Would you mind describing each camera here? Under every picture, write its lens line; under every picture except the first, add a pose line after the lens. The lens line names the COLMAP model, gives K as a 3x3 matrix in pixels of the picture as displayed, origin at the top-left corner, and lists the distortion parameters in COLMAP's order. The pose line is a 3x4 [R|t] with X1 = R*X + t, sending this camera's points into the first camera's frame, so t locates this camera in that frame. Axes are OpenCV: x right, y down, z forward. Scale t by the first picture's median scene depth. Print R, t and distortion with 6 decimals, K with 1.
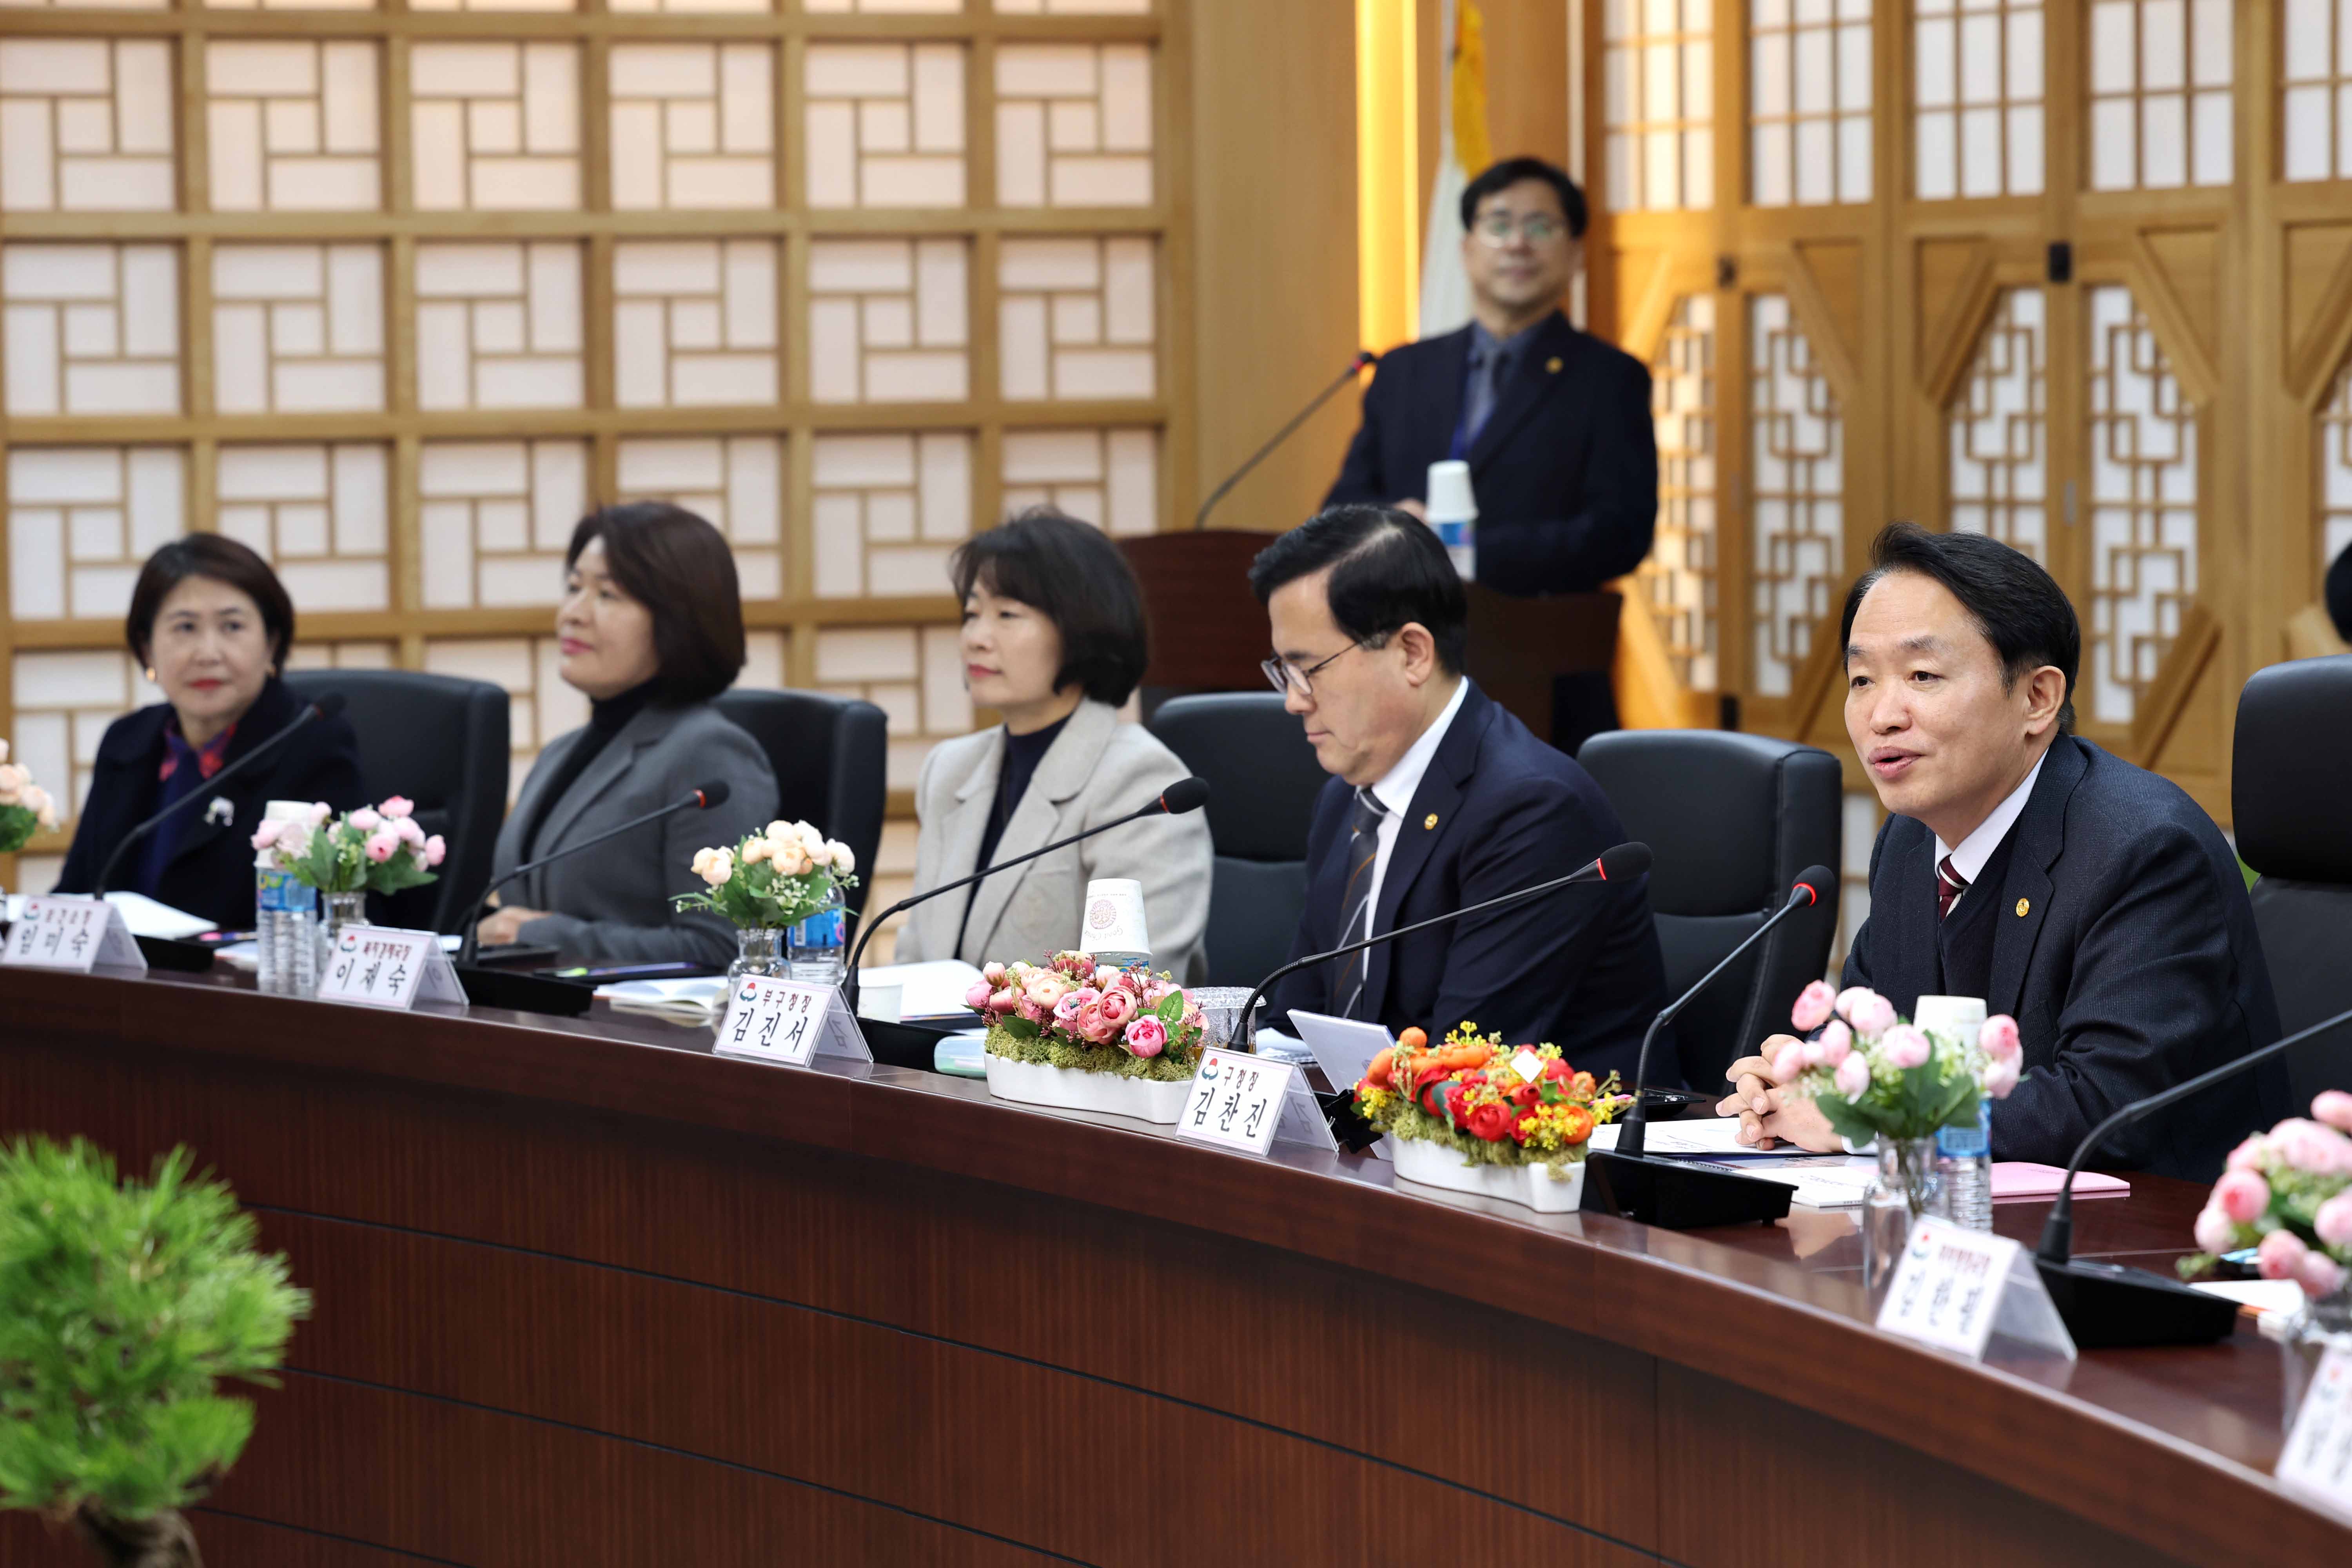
lens RADIAL K [[8048.3, 0, 1200.6], [0, 8048.3, 758.9], [0, 0, 1]] dist [0.155584, 0.000000]
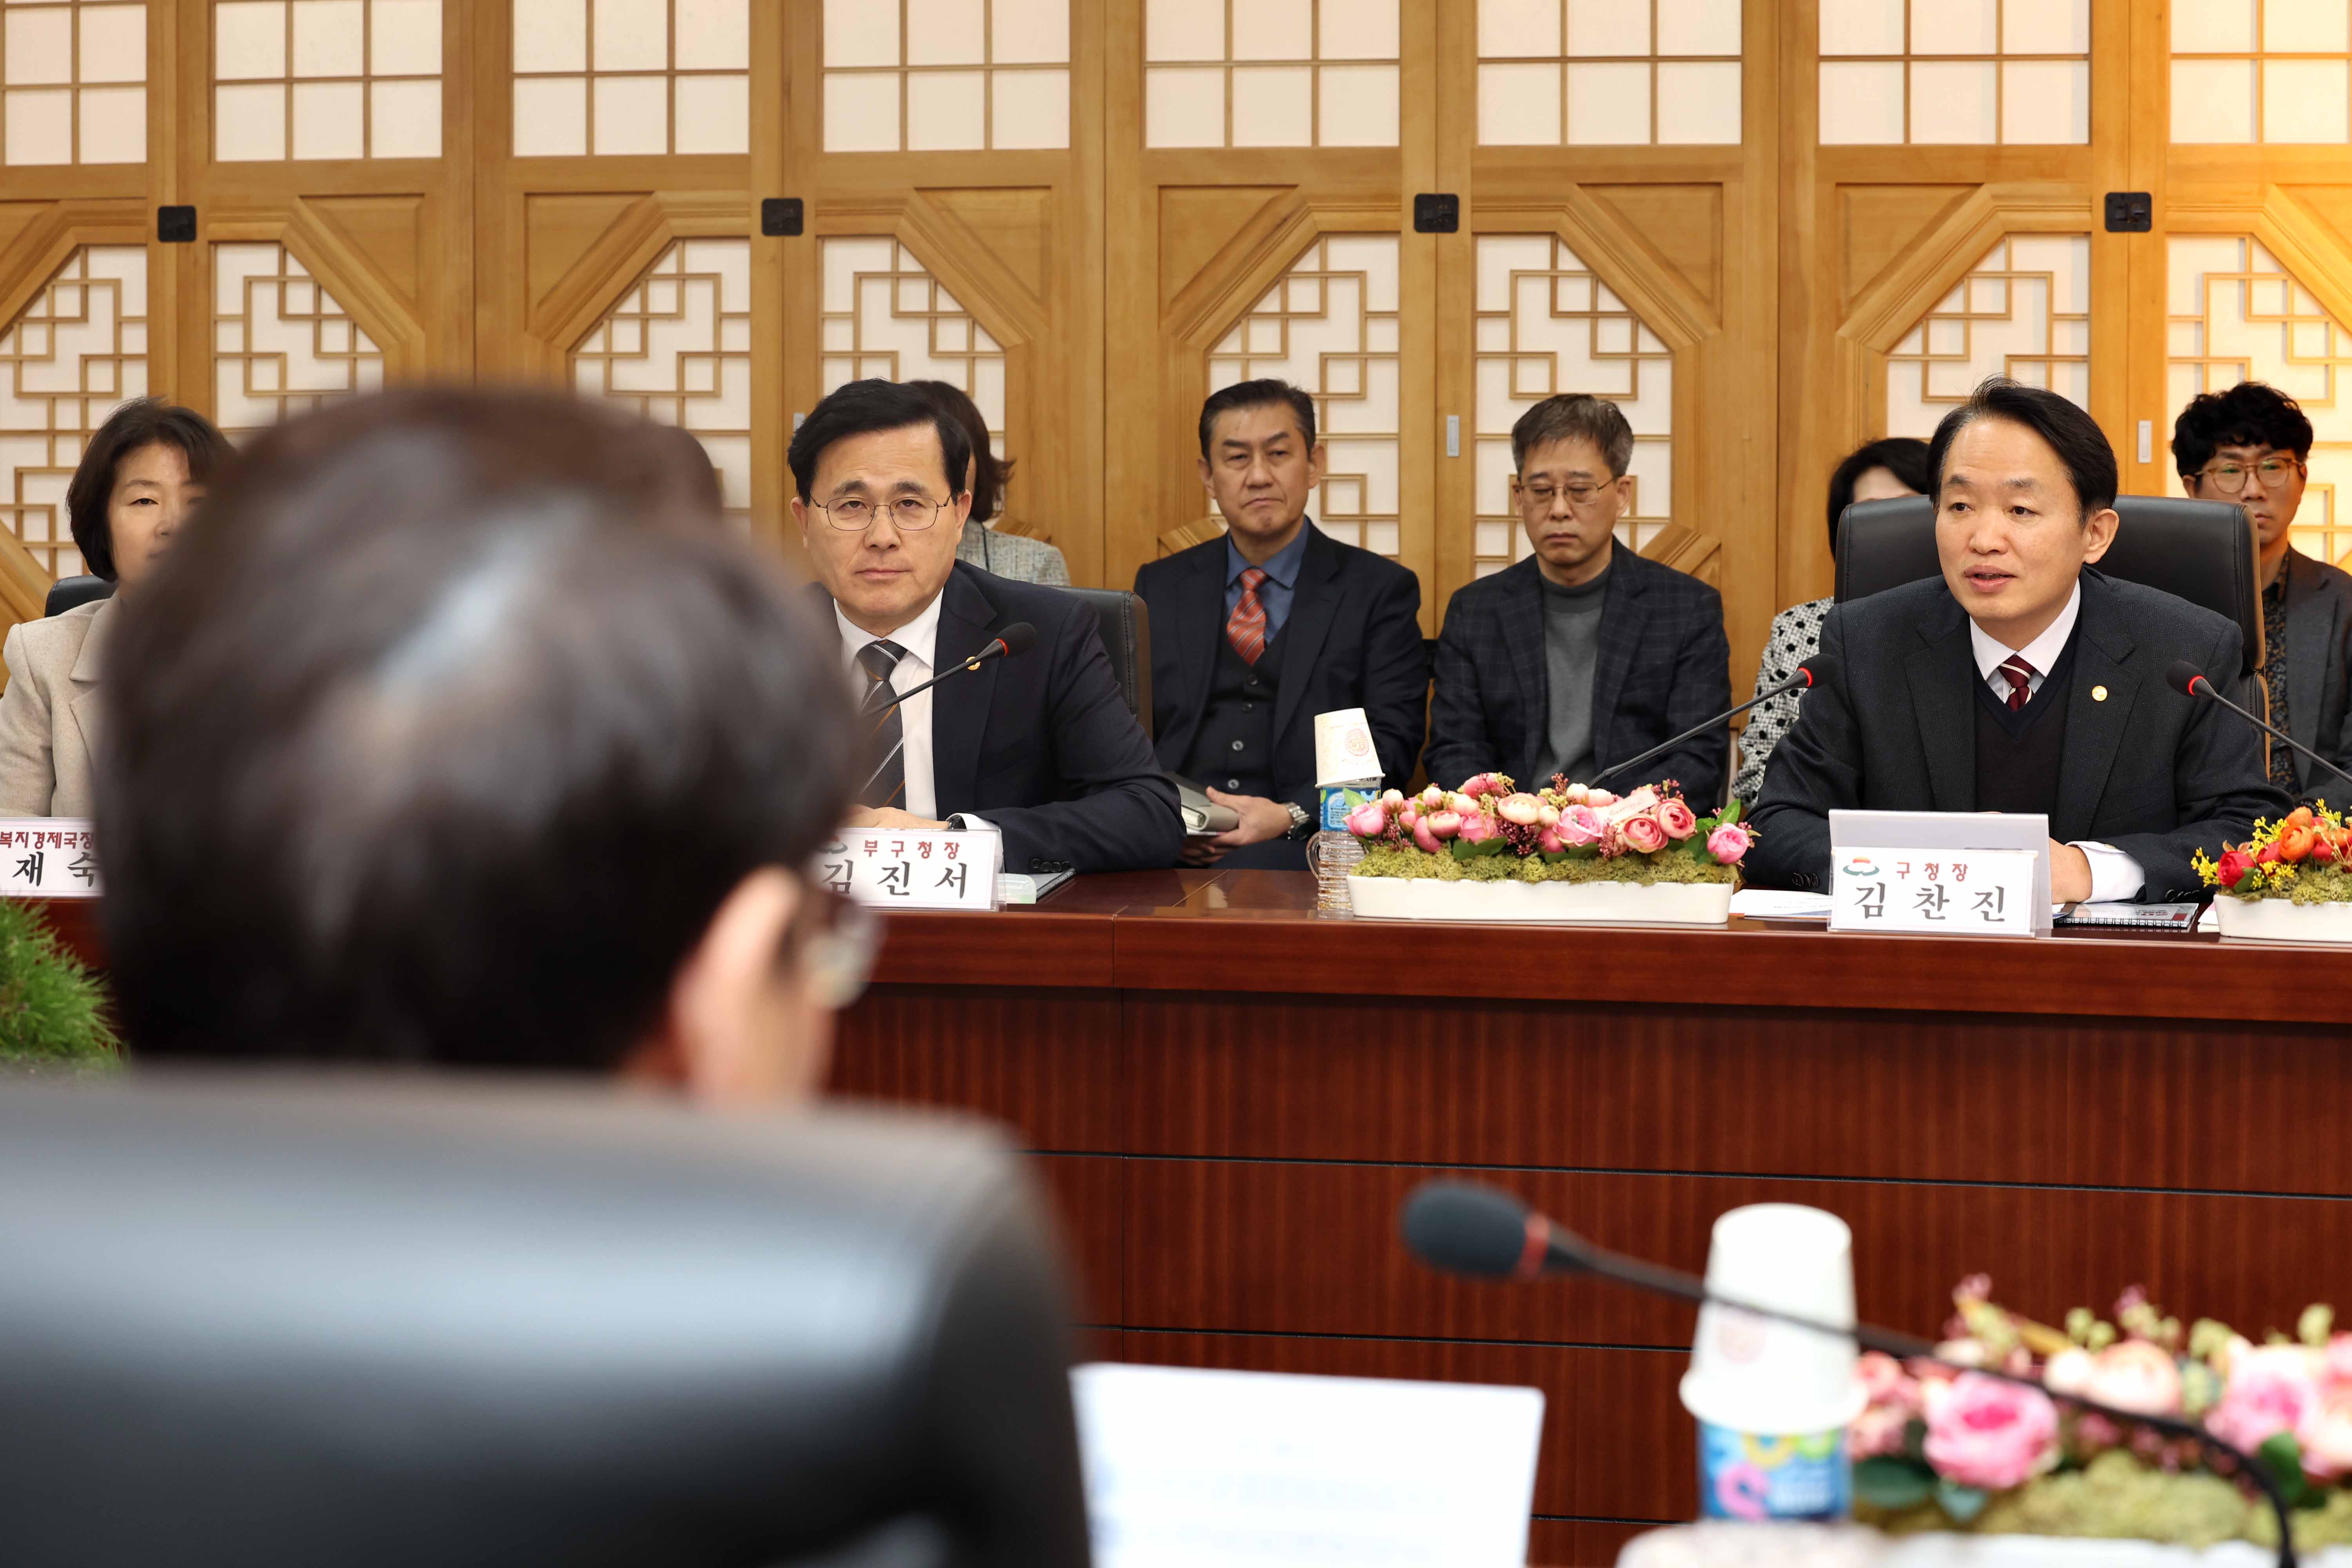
lens RADIAL K [[5059.9, 0, 1172.4], [0, 5059.9, 799.8], [0, 0, 1]] dist [-0.232779, 0.000000]
pose [[0.588280, -0.053295, 0.806899, -0.606380], [0.031019, 0.998579, 0.043340, -0.003480], [-0.808062, -0.000467, 0.589097, 0.654005]]
